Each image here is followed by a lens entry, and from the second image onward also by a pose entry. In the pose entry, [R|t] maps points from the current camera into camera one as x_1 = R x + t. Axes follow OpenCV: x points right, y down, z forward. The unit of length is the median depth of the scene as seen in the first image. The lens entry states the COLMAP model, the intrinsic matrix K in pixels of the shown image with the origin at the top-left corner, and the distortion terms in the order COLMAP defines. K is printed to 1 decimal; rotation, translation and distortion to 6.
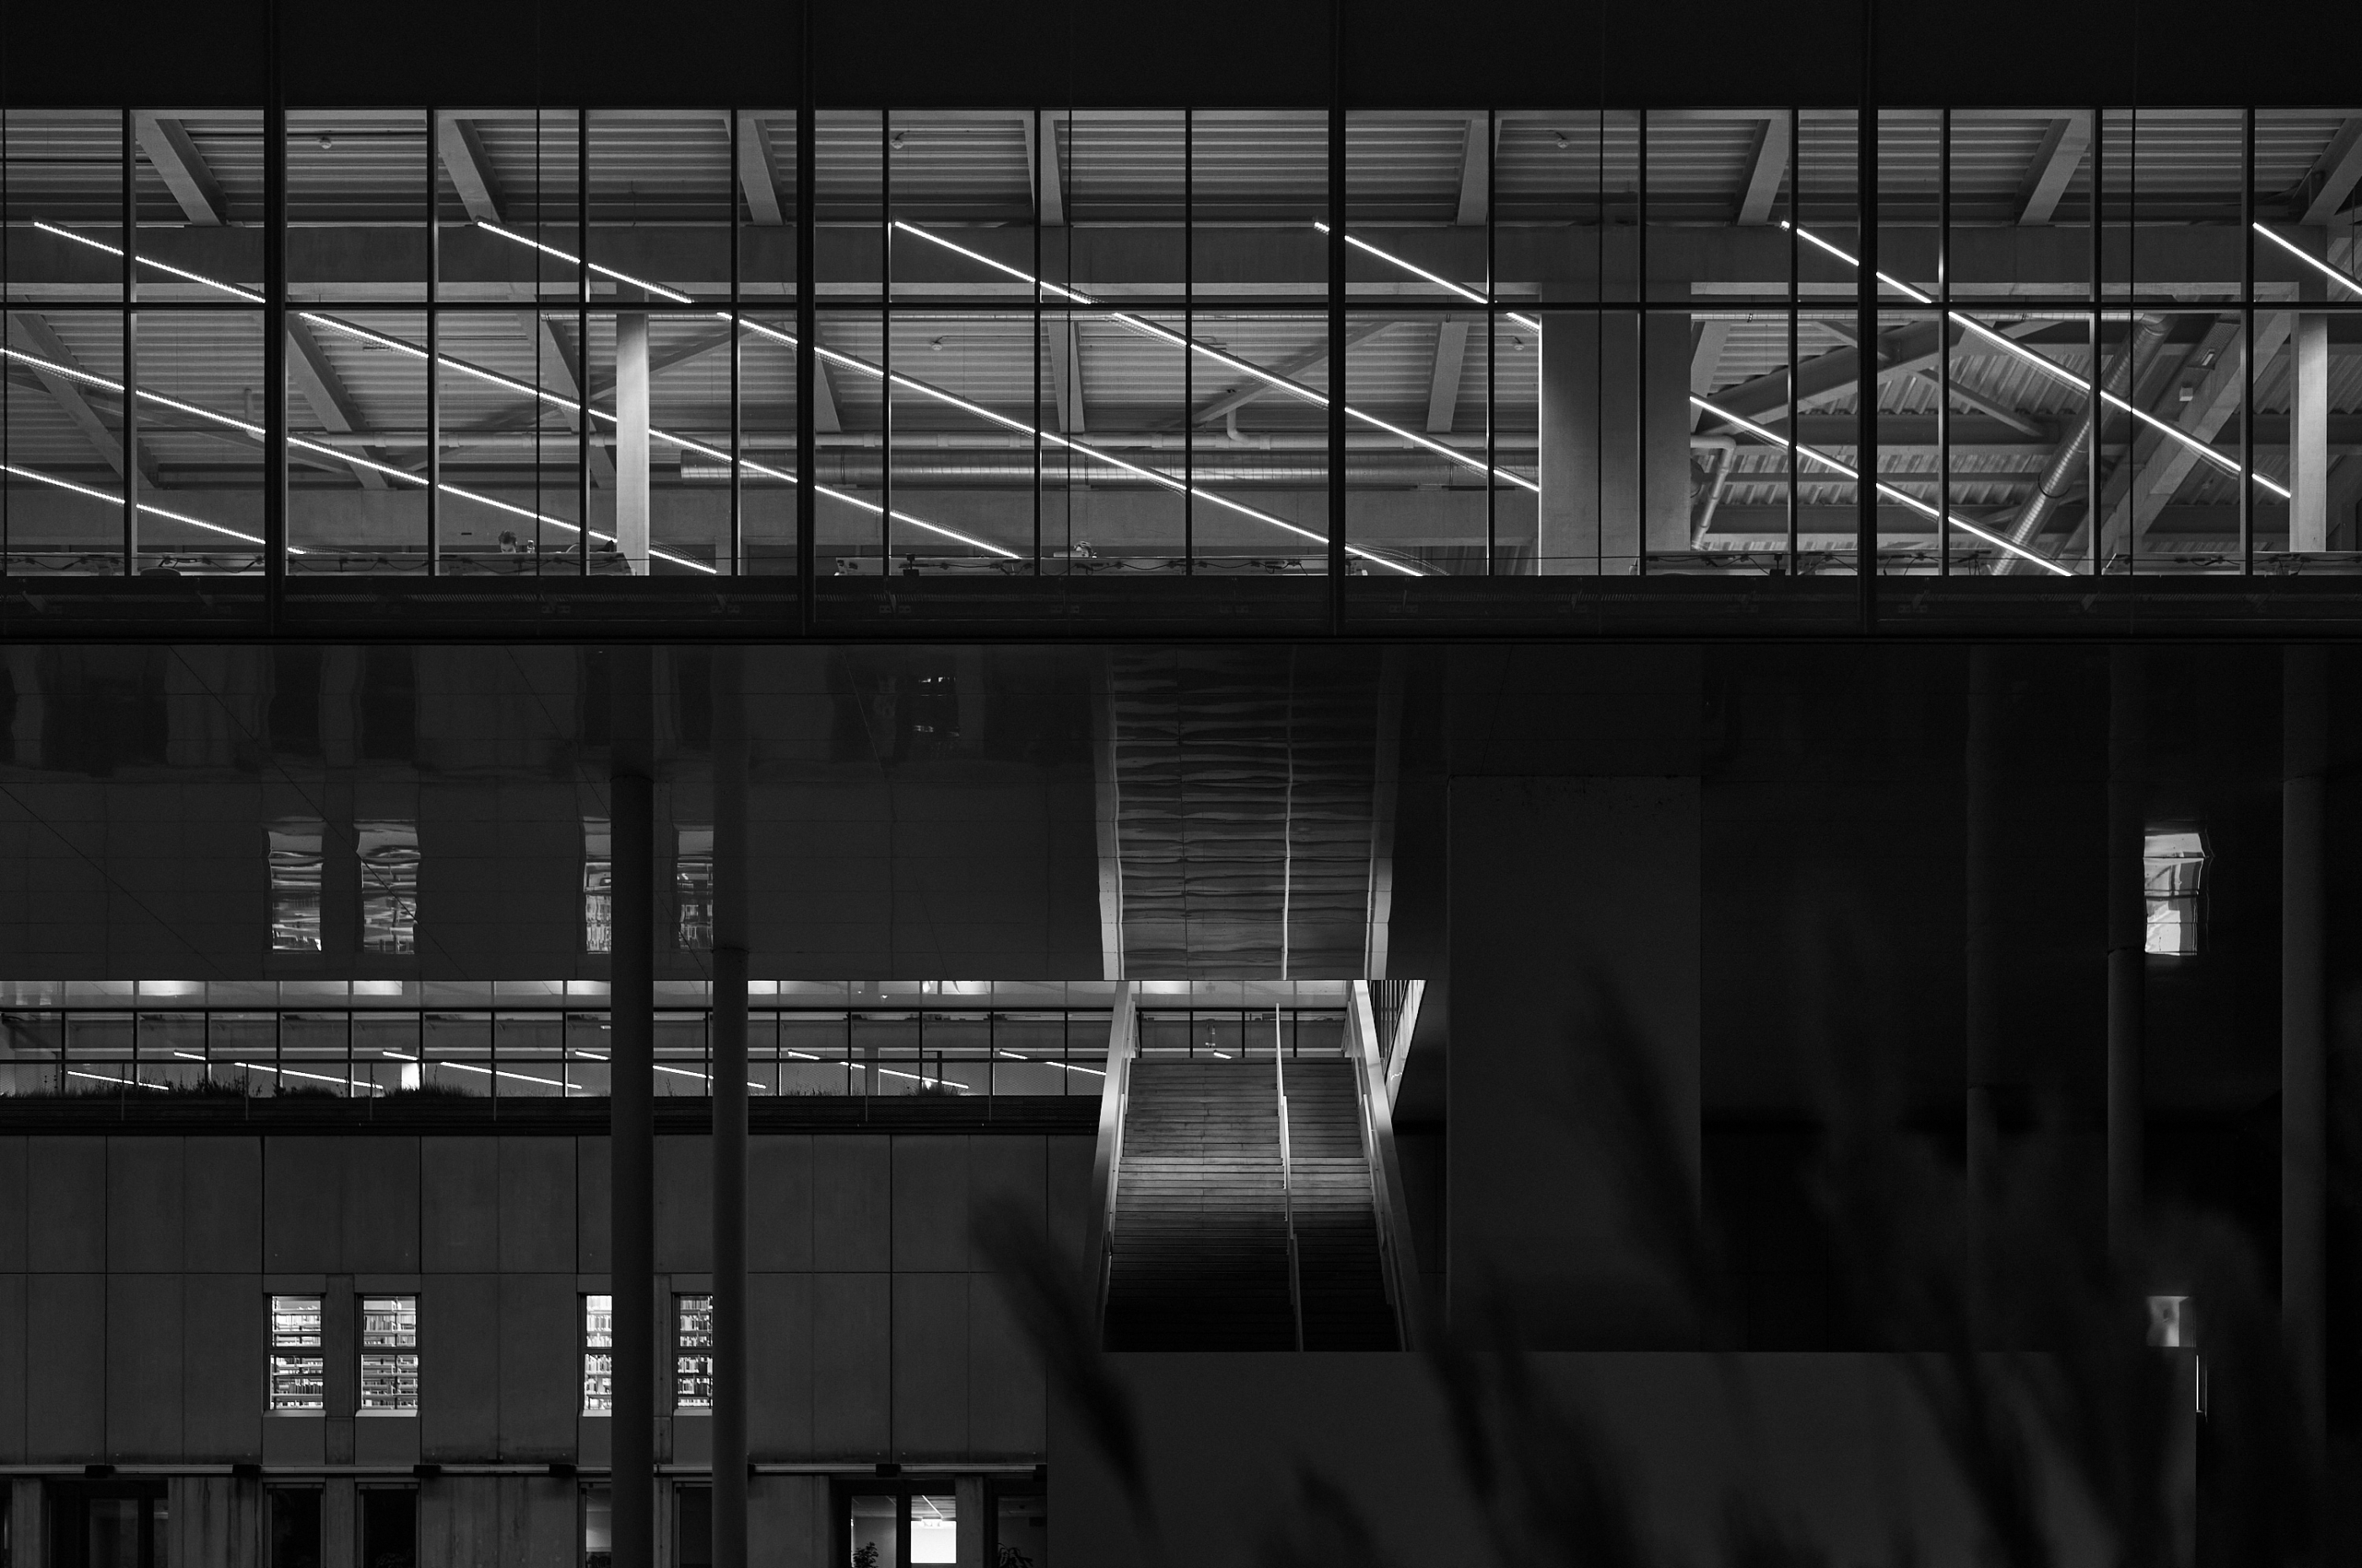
lens RADIAL K [[3650.3, 0, 1181.0], [0, 3650.3, 784.0], [0, 0, 1]] dist [-0.016626, 0.126425]
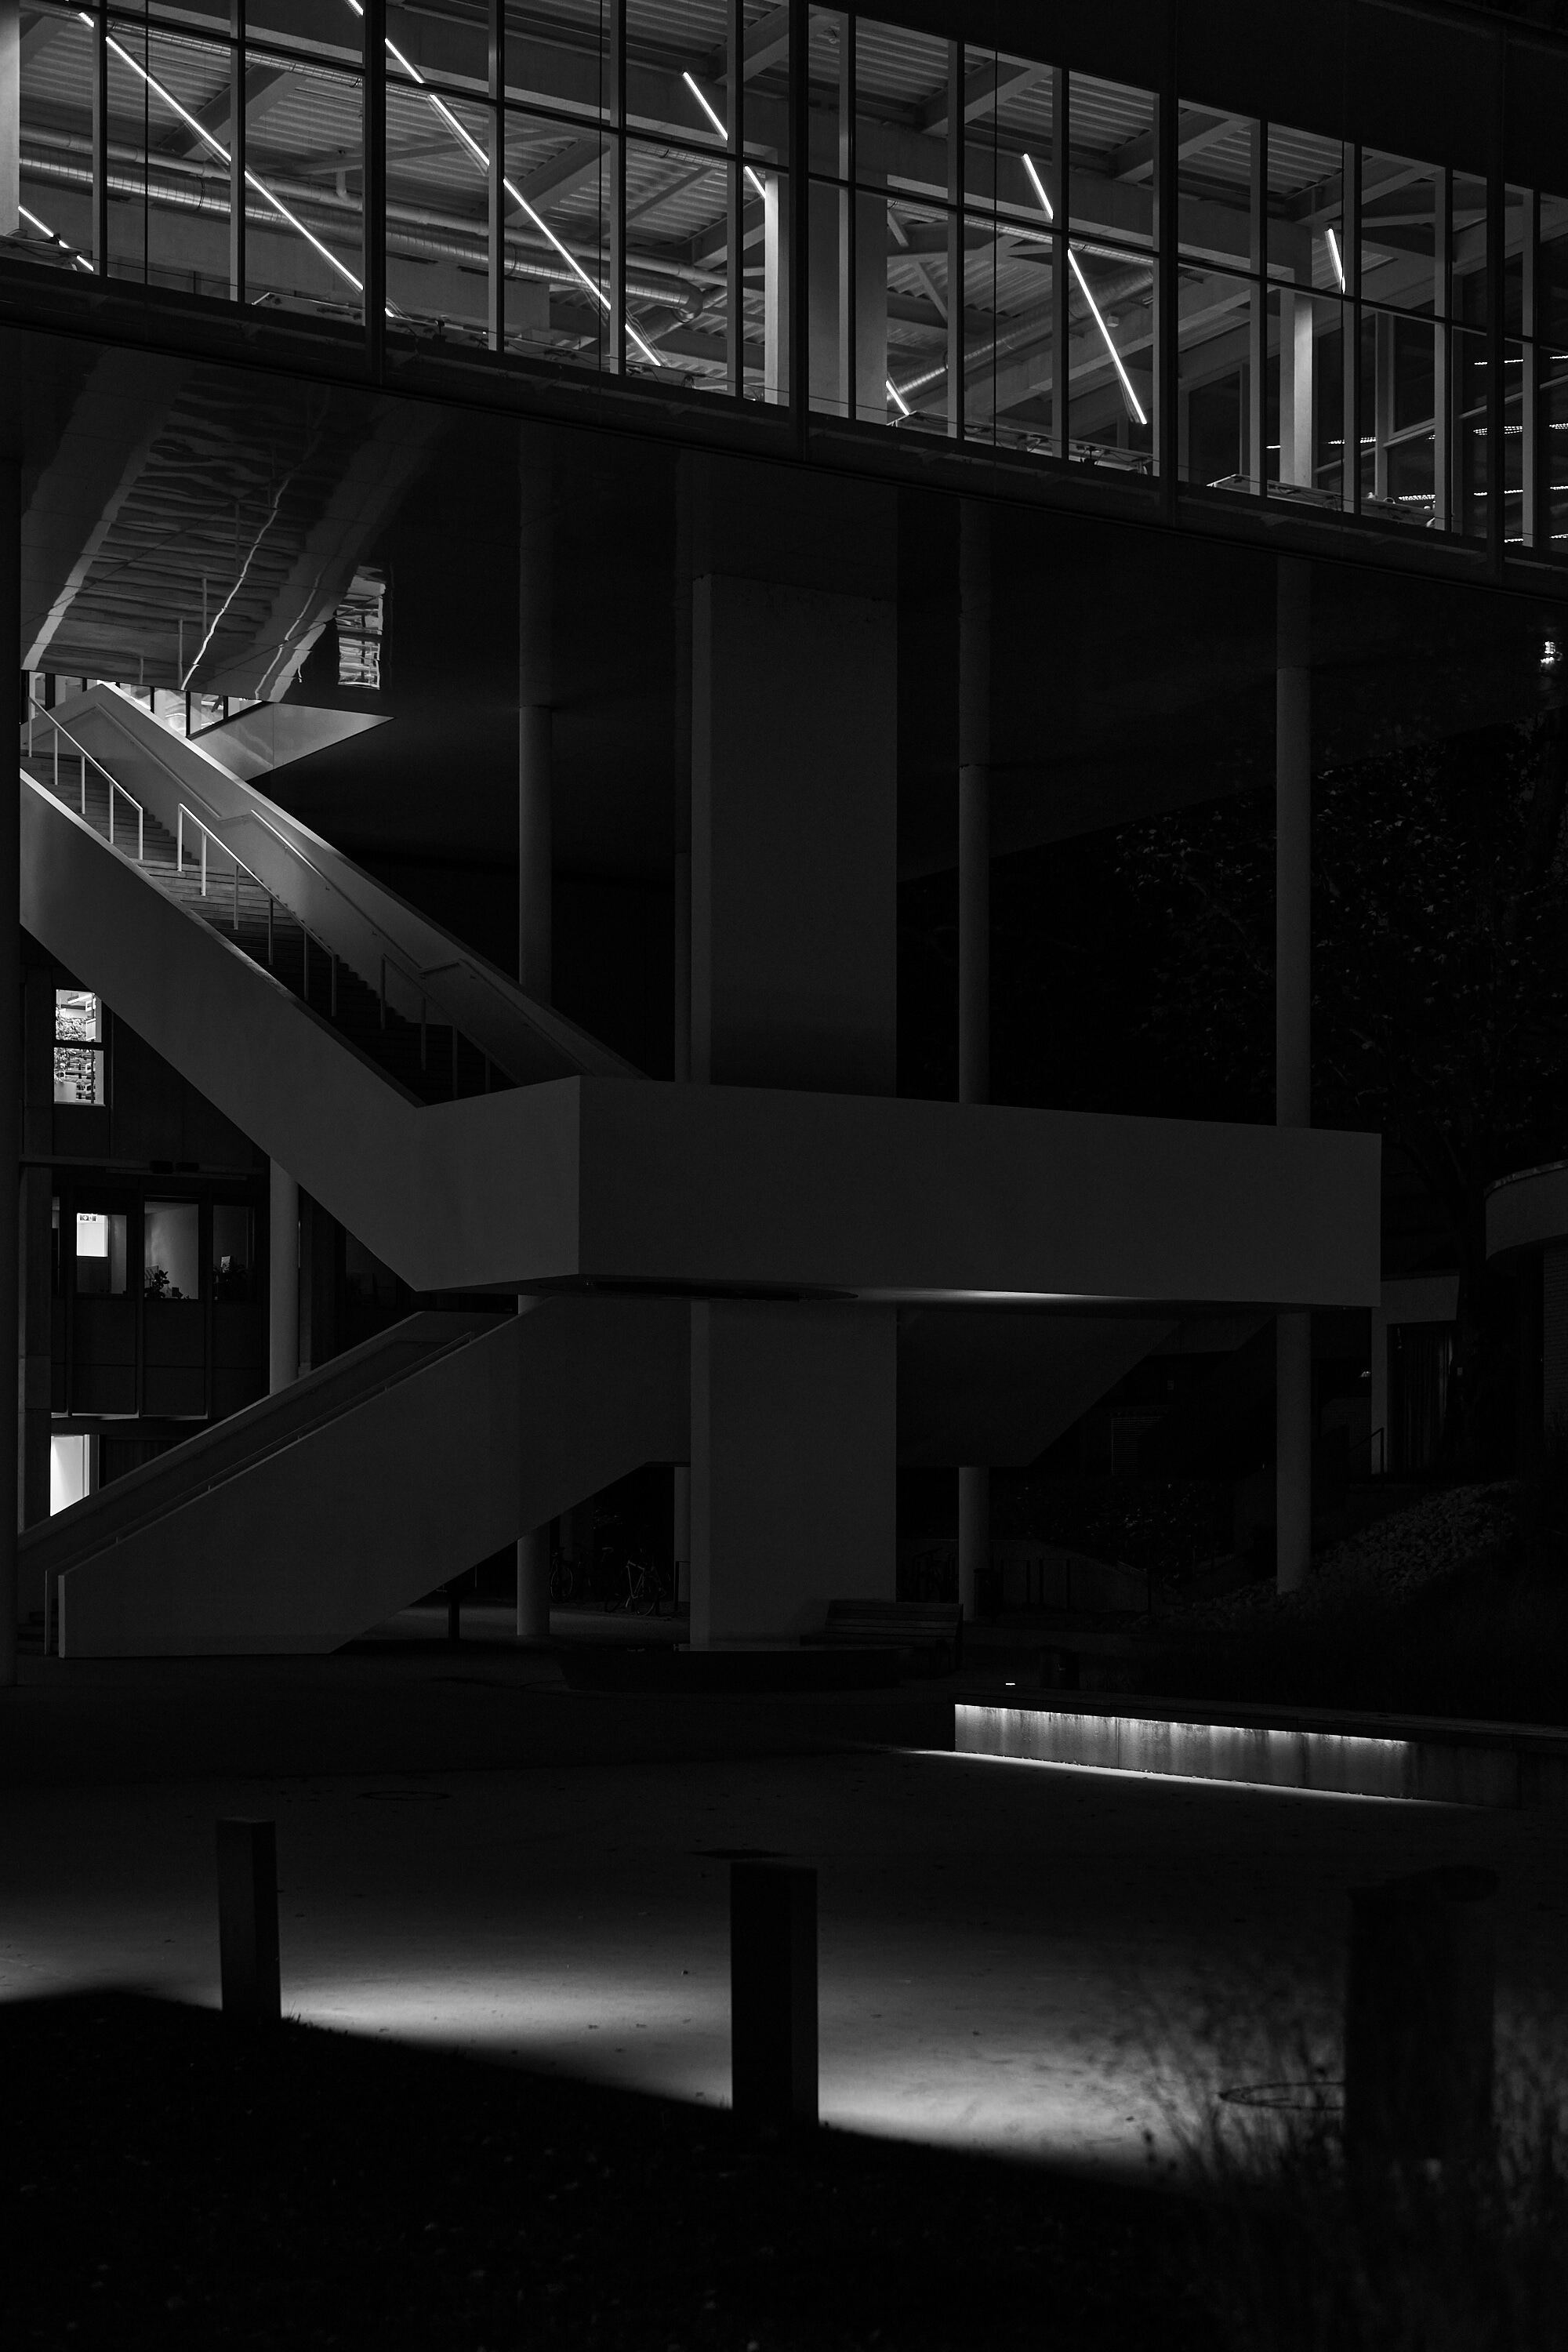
lens RADIAL K [[3635.1, 0, 784.0], [0, 3635.1, 1176.0], [0, 0, 1]] dist [-0.016626, 0.126425]
pose [[0.844134, 0.045893, 0.534164, -0.461443], [-0.150246, 0.976656, 0.153522, 0.005015], [-0.514649, -0.209849, 0.831324, -0.037233]]
